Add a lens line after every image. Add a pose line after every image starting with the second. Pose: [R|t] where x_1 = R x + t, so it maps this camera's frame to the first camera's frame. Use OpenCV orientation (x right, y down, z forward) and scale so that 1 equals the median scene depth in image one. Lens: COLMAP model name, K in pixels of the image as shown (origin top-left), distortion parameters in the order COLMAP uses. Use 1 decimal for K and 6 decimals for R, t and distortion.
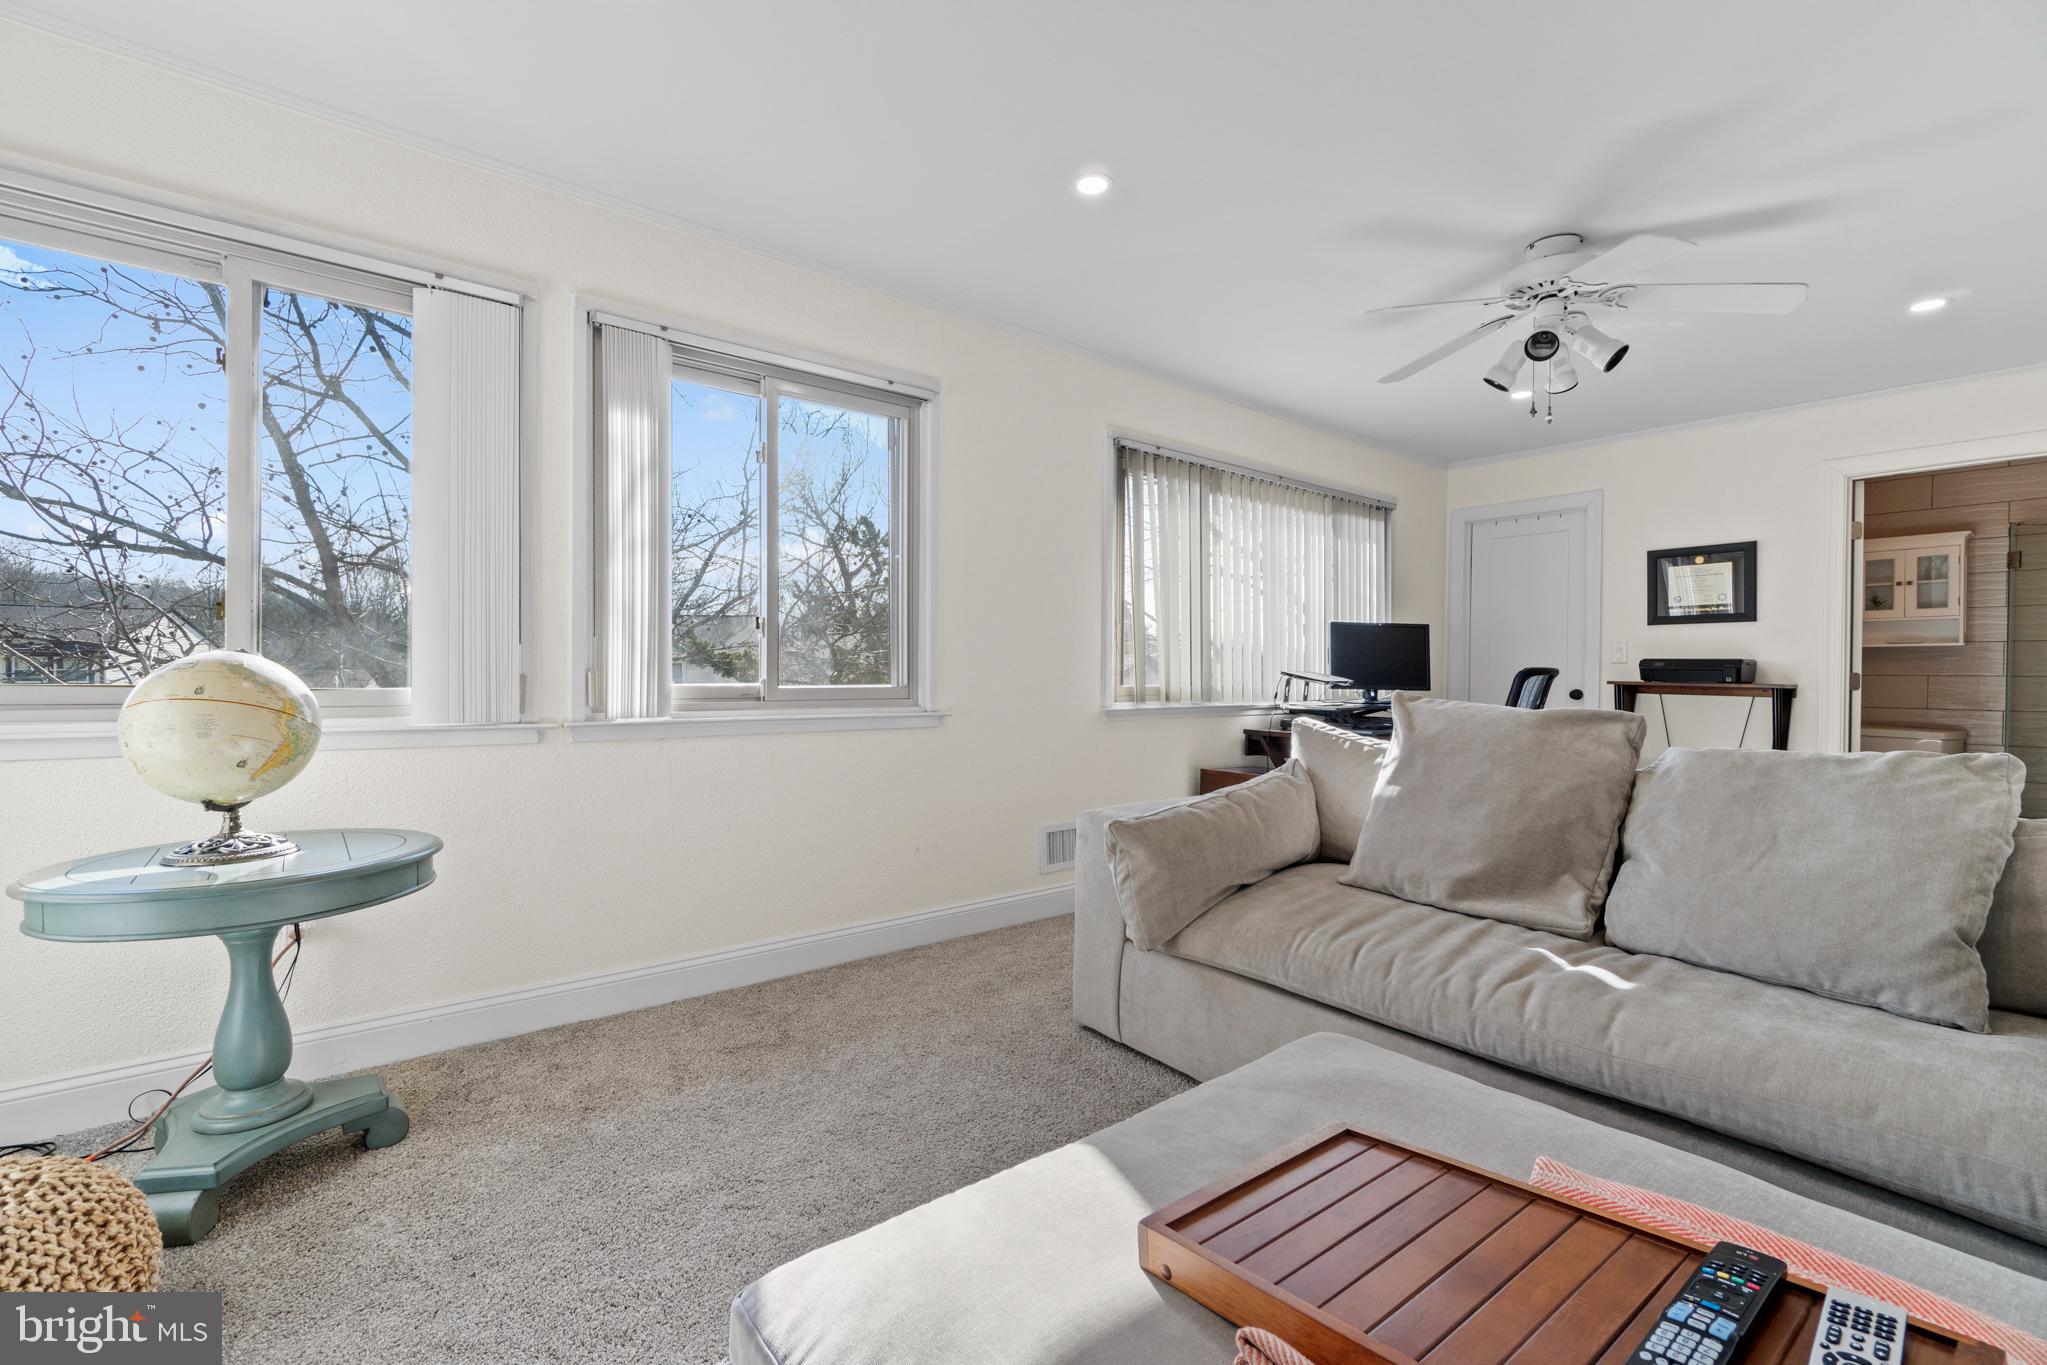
lens RADIAL K [[883.9, 0, 1016.7], [0, 883.9, 675.0], [0, 0, 1]] dist [-0.006845, 0.002636]
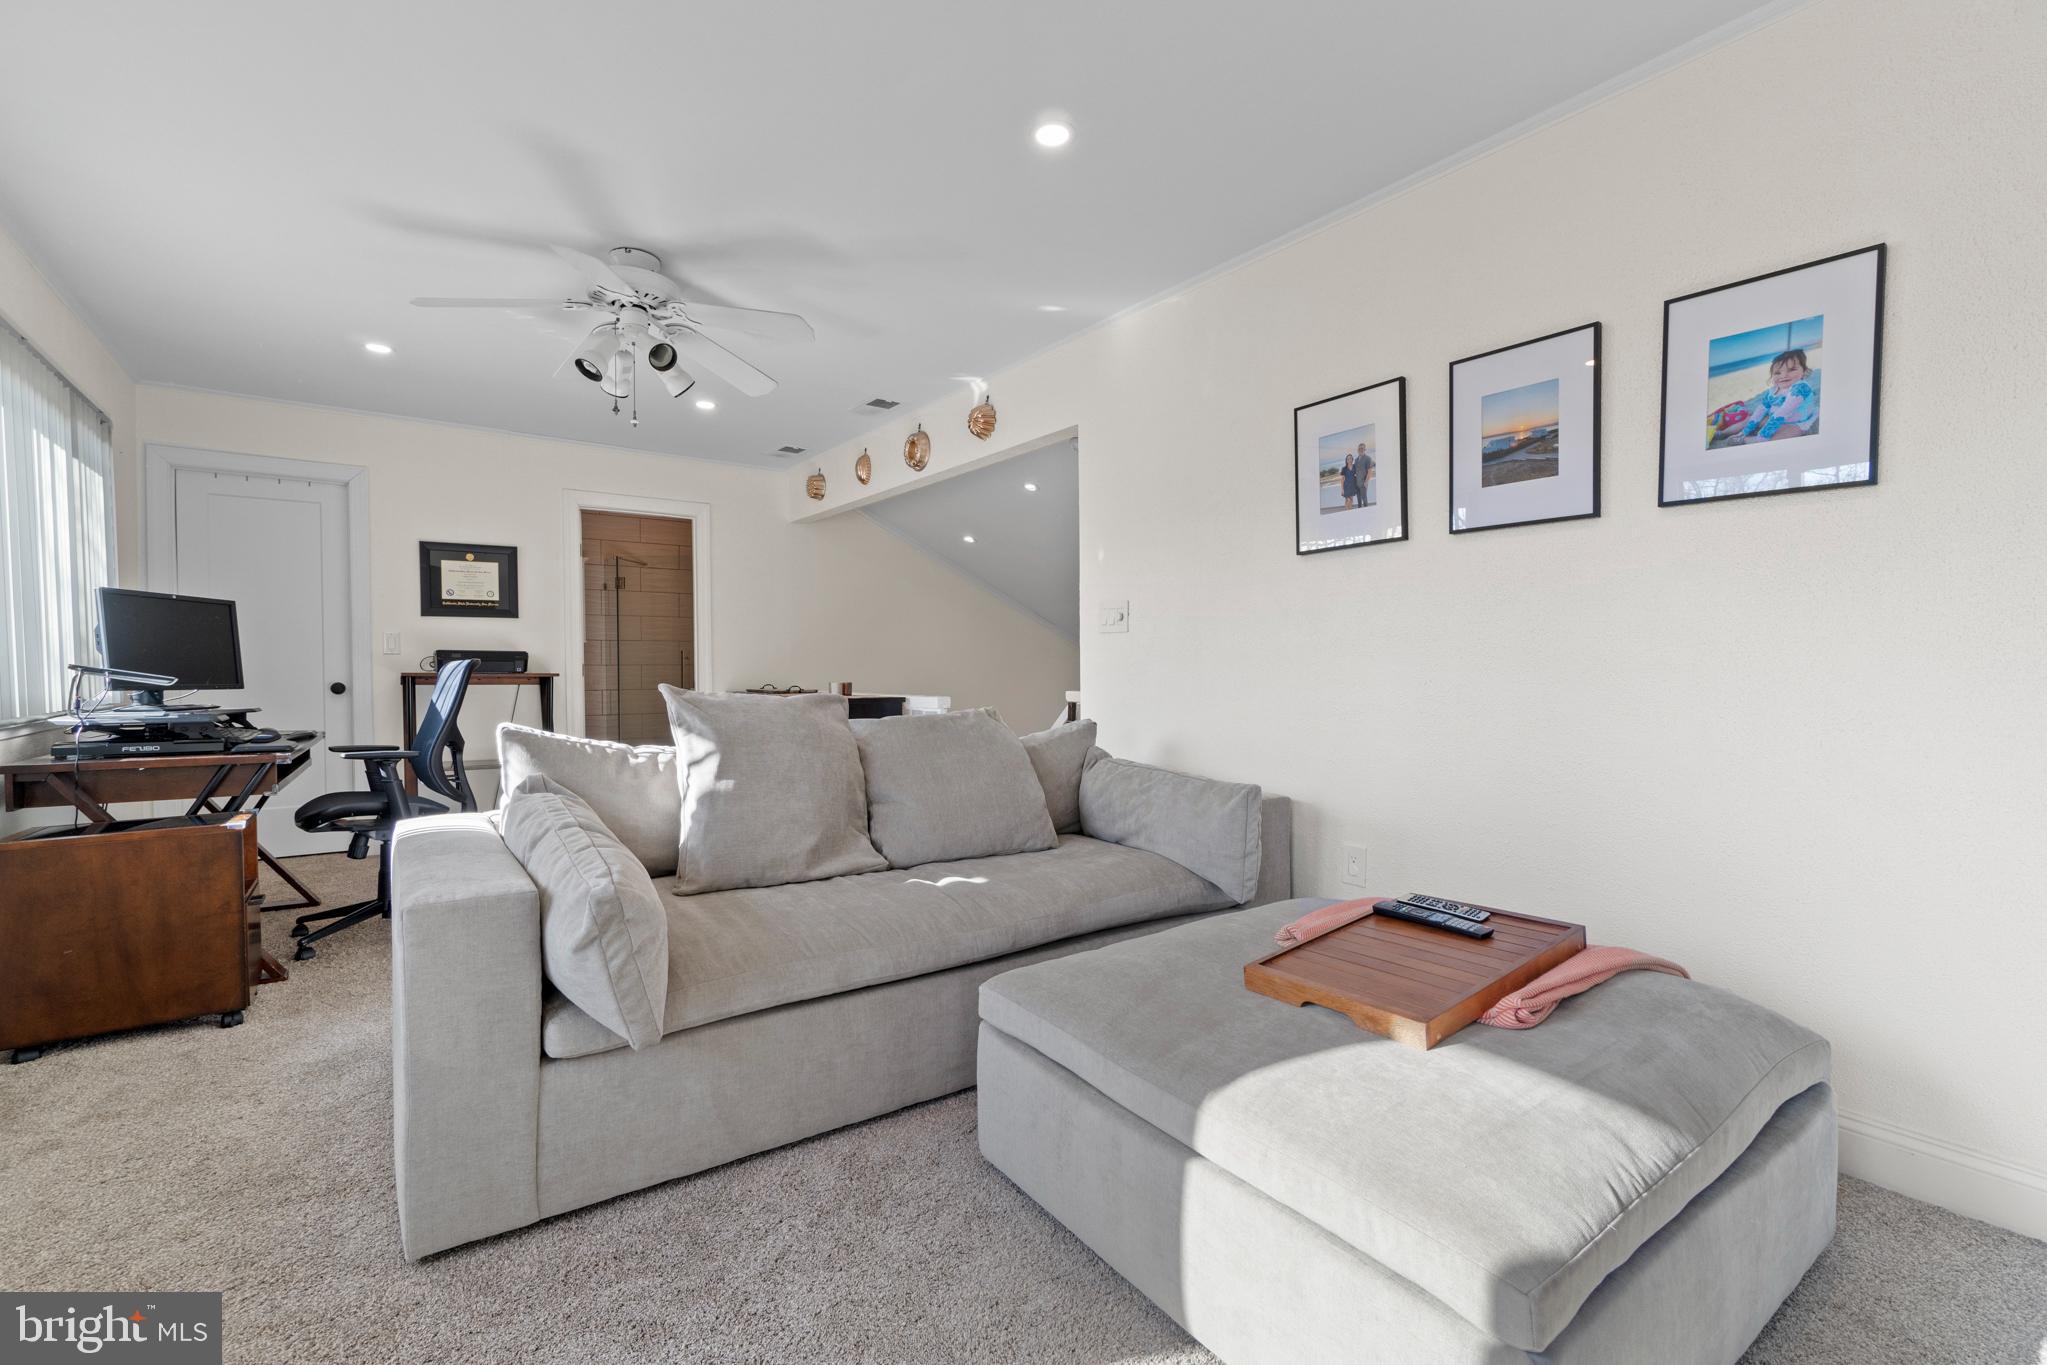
lens RADIAL K [[883.9, 0, 1016.2], [0, 883.9, 685.1], [0, 0, 1]] dist [-0.006845, 0.002636]
pose [[0.044234, -0.029760, 0.998578, -0.280158], [0.005862, 0.999547, 0.029529, -0.004447], [-0.999004, 0.004548, 0.044388, 0.325037]]
